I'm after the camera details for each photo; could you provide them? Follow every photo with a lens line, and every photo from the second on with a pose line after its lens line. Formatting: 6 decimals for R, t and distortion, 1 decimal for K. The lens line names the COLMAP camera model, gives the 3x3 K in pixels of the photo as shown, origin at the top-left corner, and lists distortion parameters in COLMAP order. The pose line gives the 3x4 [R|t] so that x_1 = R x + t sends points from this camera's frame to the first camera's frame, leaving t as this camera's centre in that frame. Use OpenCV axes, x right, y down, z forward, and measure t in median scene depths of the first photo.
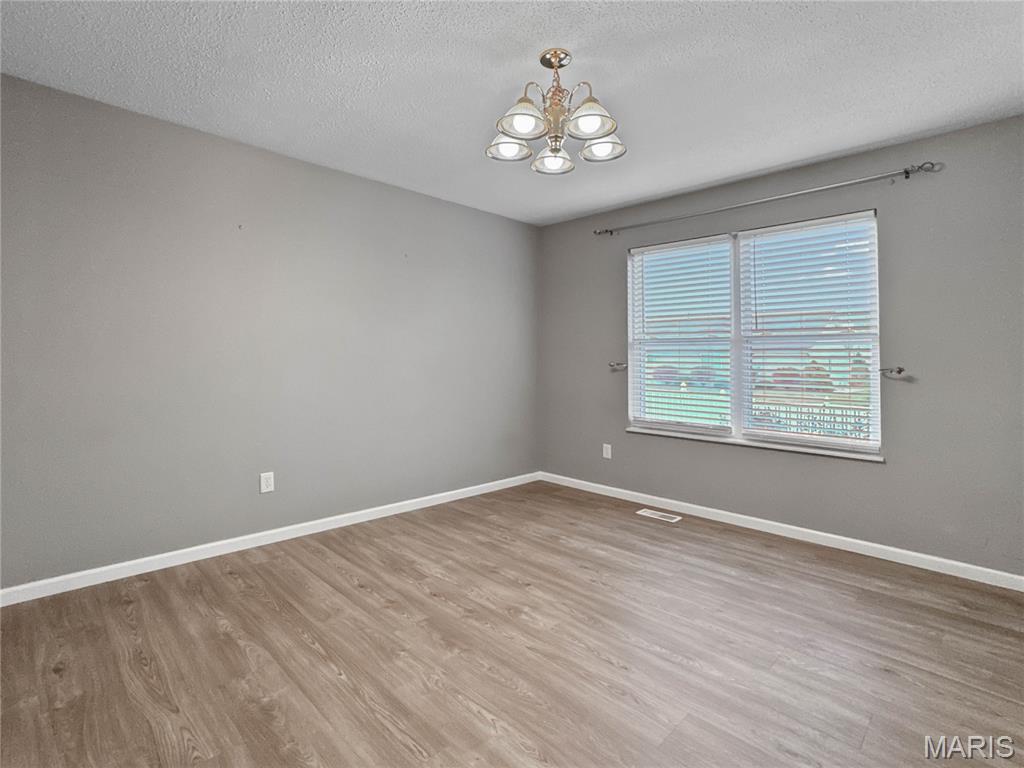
lens RADIAL K [[434.5, 0, 509.5], [0, 434.5, 379.4], [0, 0, 1]] dist [-0.037425, 0.013347]
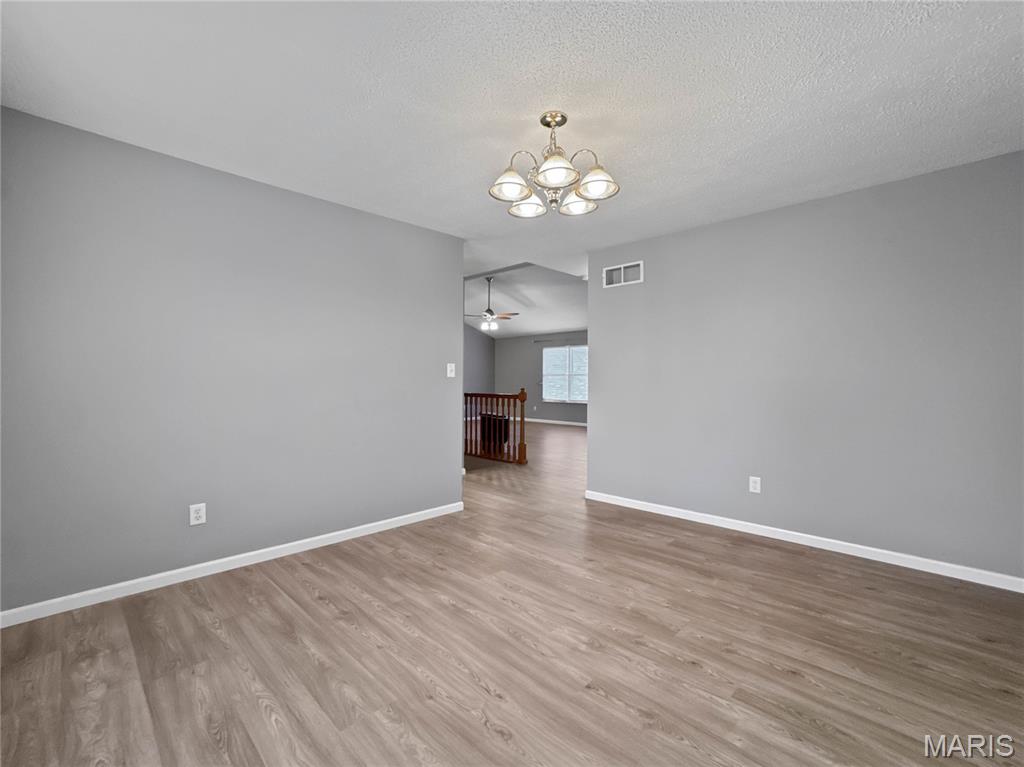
lens RADIAL K [[434.5, 0, 509.5], [0, 434.5, 378.9], [0, 0, 1]] dist [-0.037425, 0.013347]
pose [[-0.999877, -0.012479, -0.009464, 0.222509], [-0.012869, 0.999022, 0.042290, -0.101803], [0.008927, 0.042407, -0.999061, 1.957766]]
